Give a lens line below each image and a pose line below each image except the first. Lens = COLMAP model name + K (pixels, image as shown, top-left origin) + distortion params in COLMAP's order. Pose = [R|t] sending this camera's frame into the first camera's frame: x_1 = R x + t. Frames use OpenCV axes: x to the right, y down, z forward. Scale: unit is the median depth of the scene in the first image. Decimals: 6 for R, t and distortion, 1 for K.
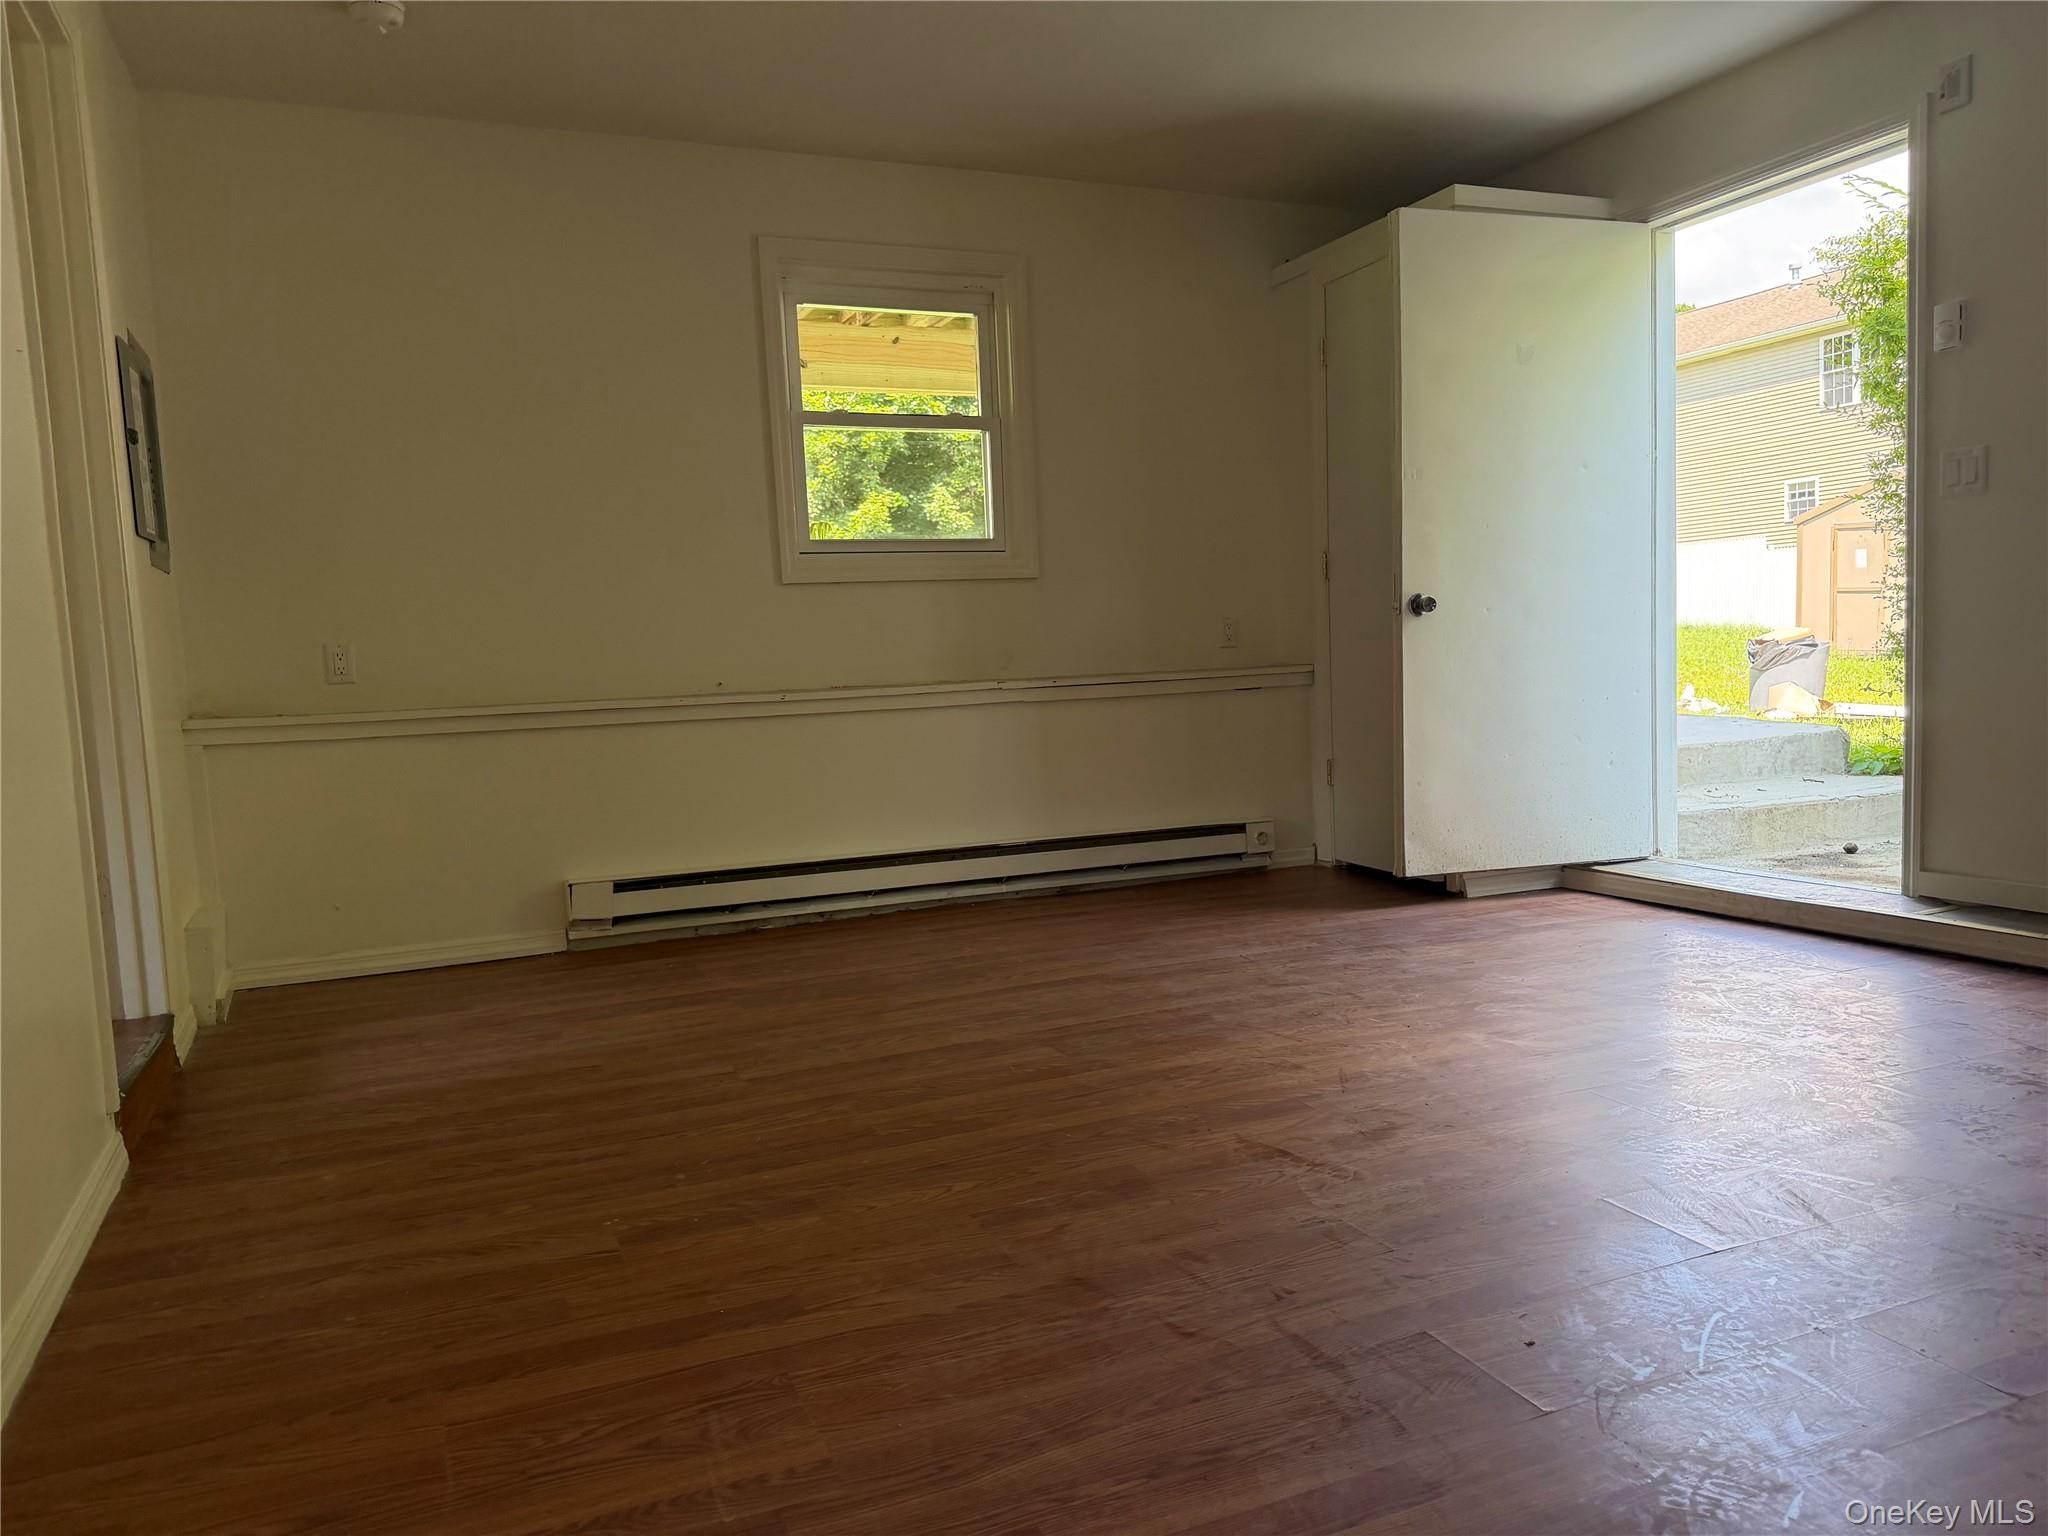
lens RADIAL K [[1433.7, 0, 1098.7], [0, 1433.7, 768.0], [0, 0, 1]] dist [-0.000637, -0.001198]
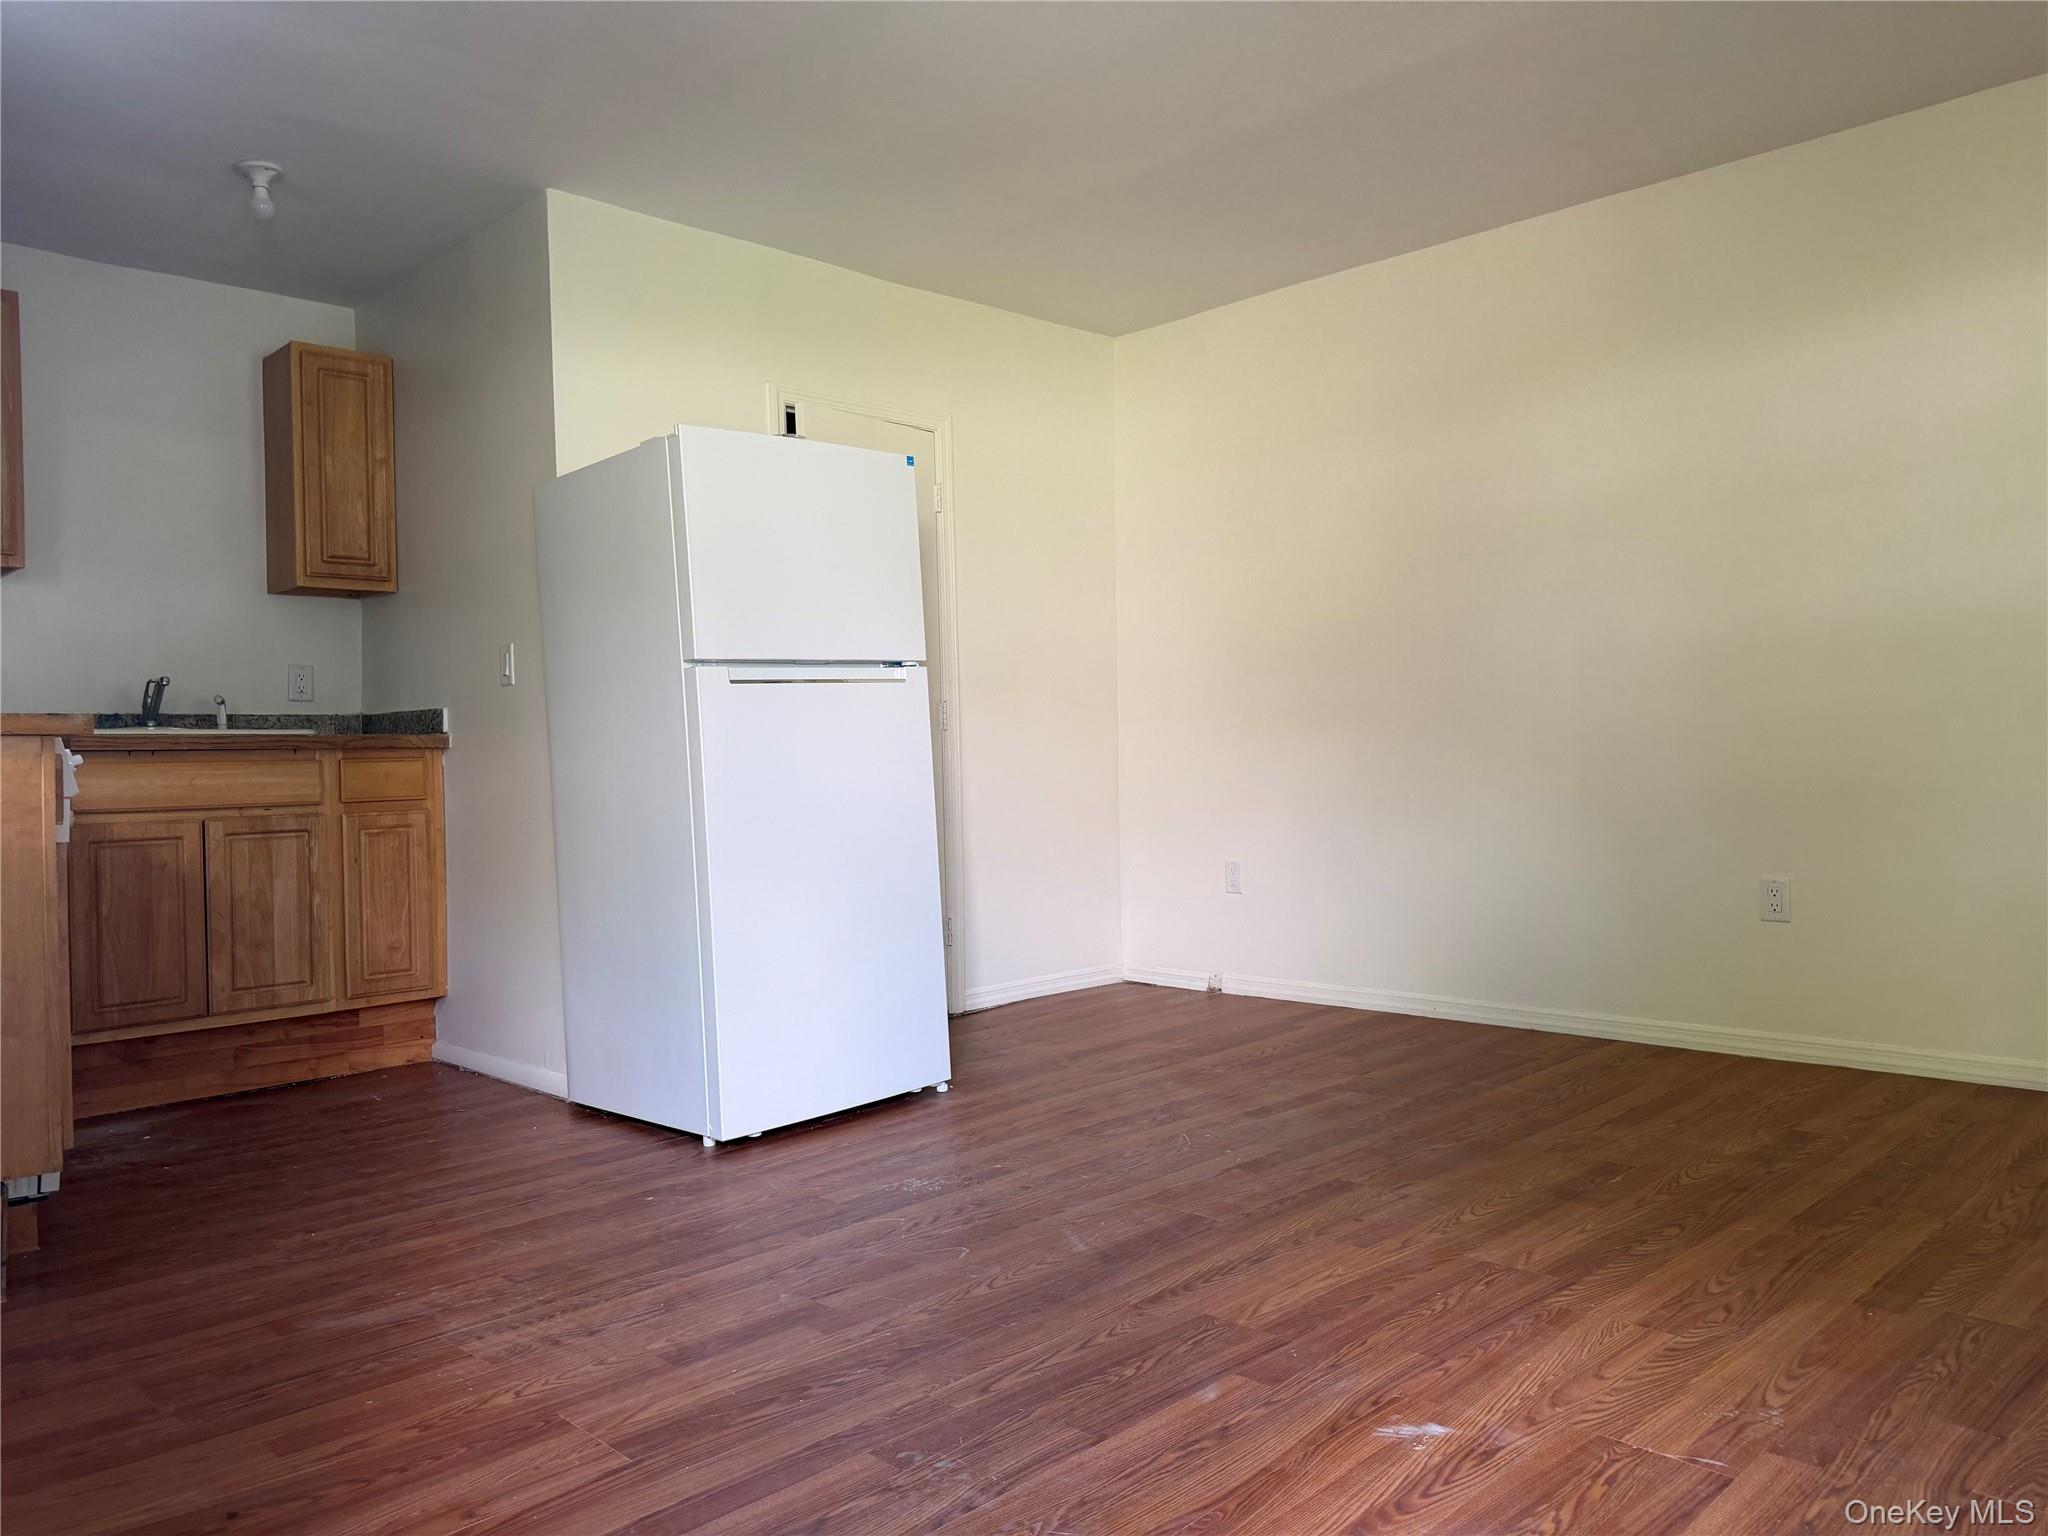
lens RADIAL K [[1450.4, 0, 1024.0], [0, 1450.4, 768.0], [0, 0, 1]] dist [0.002427, -0.000069]
pose [[-0.940858, 0.053960, -0.334476, 0.766557], [0.021556, 0.994769, 0.099846, -0.182690], [0.338114, 0.086731, -0.937100, 1.774583]]
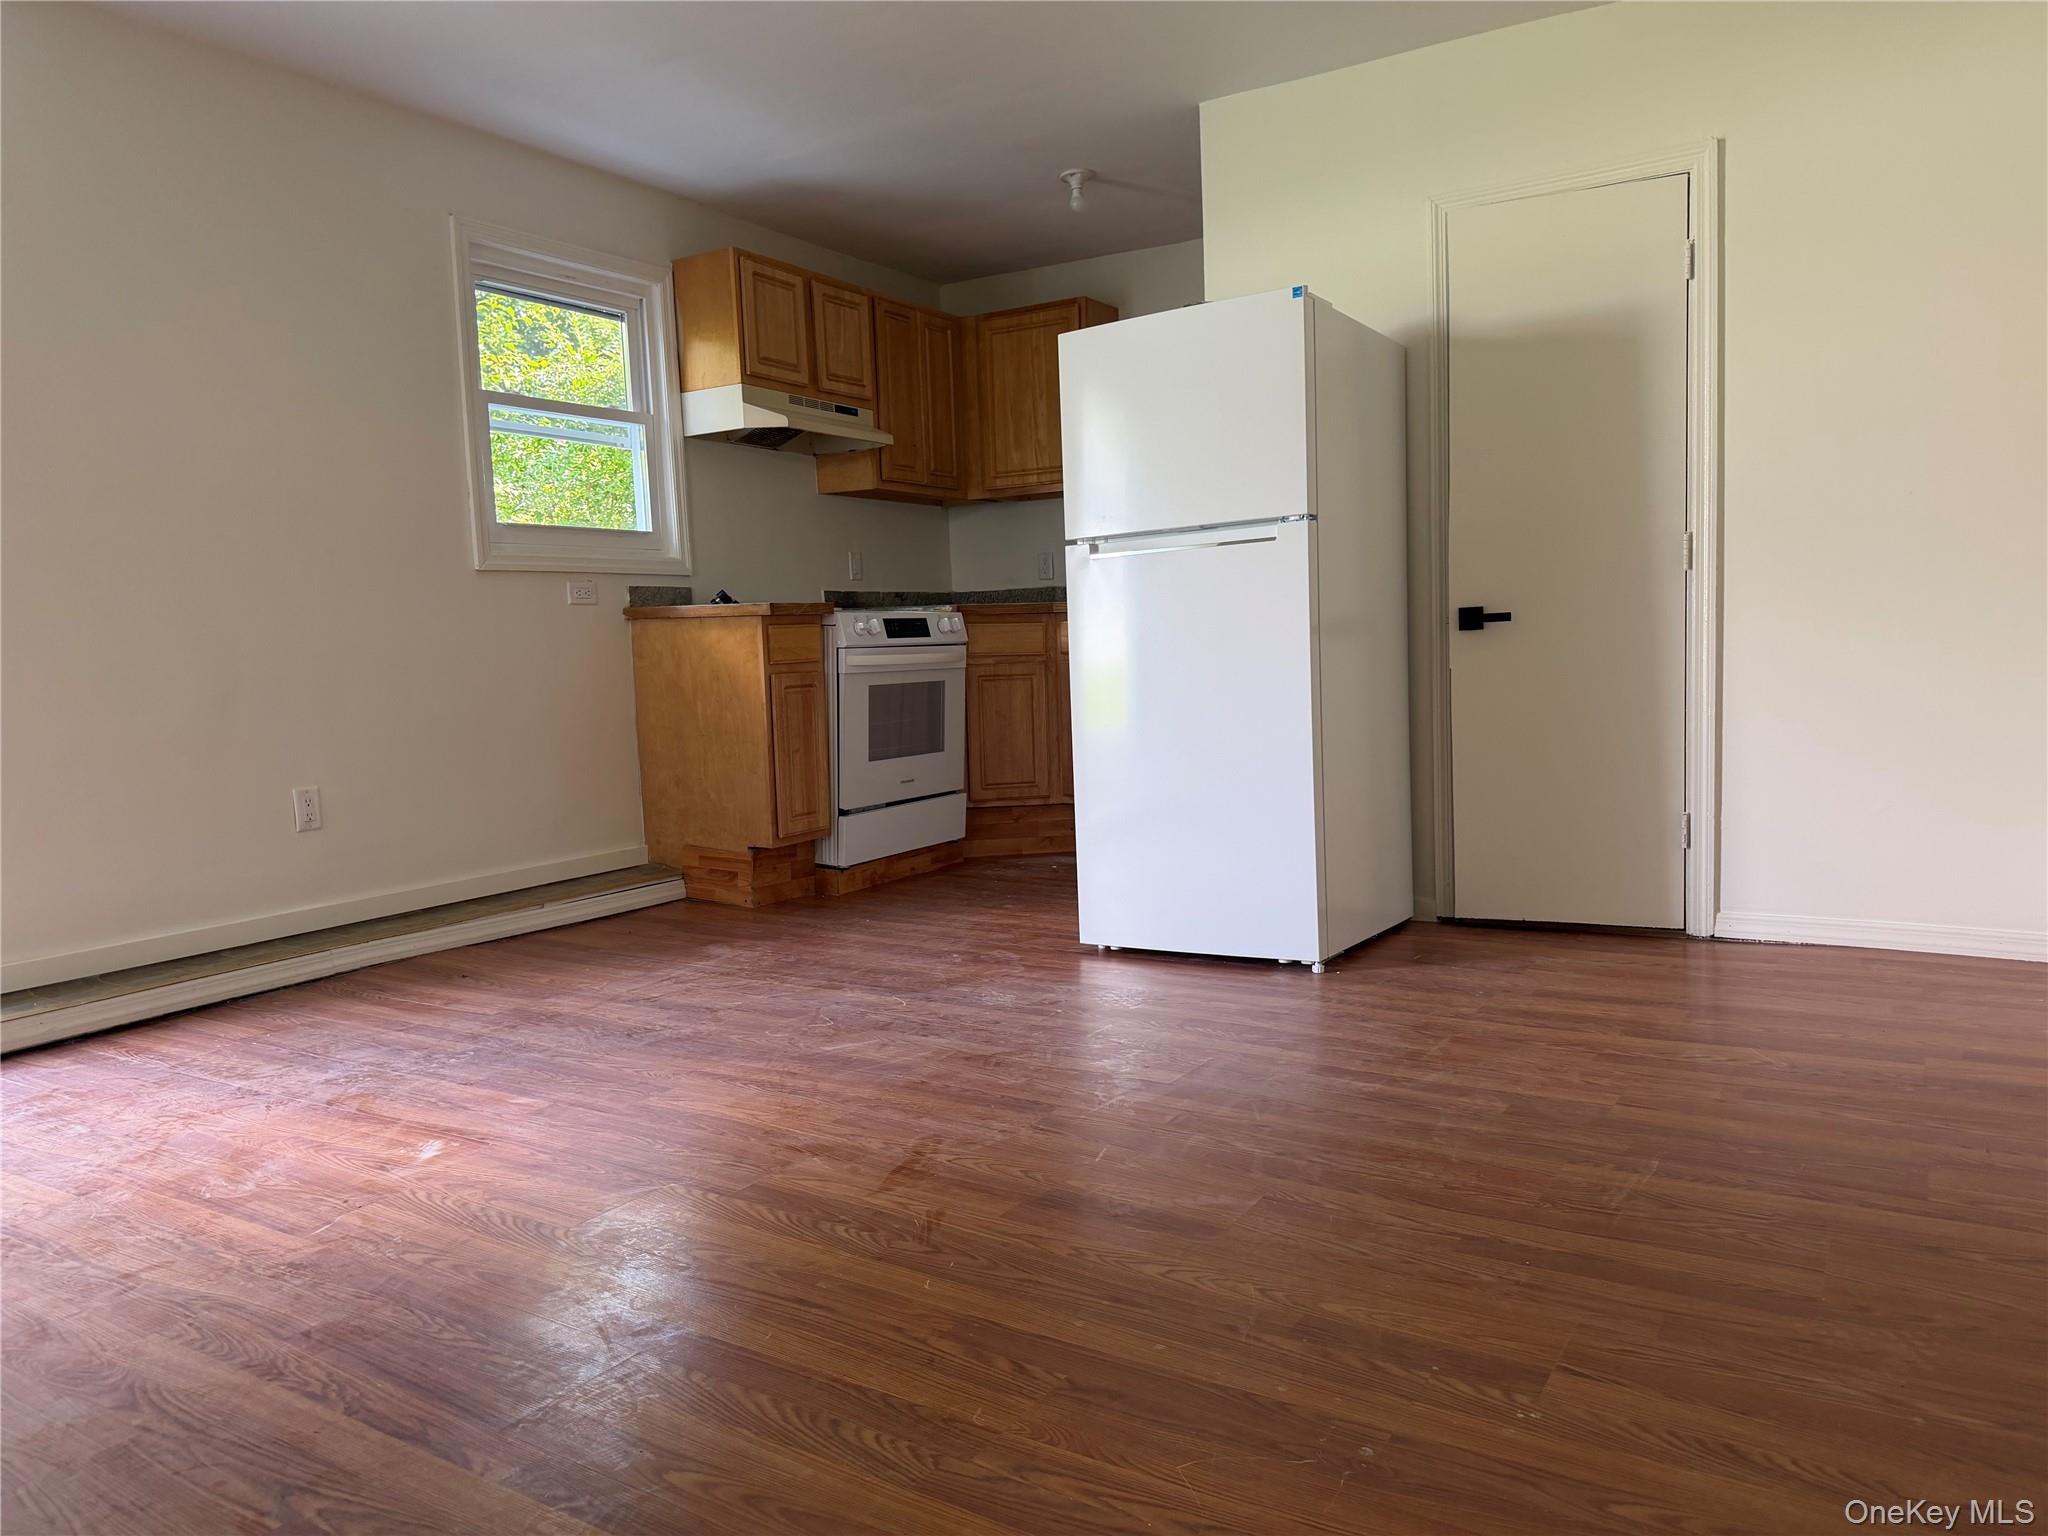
lens RADIAL K [[1468.1, 0, 1024.0], [0, 1468.1, 768.0], [0, 0, 1]] dist [0.086780, -0.152492]
pose [[-0.537242, -0.029573, 0.842910, -0.703721], [0.119184, 0.986695, 0.110582, -0.091728], [-0.834965, 0.159871, -0.526569, 1.337231]]
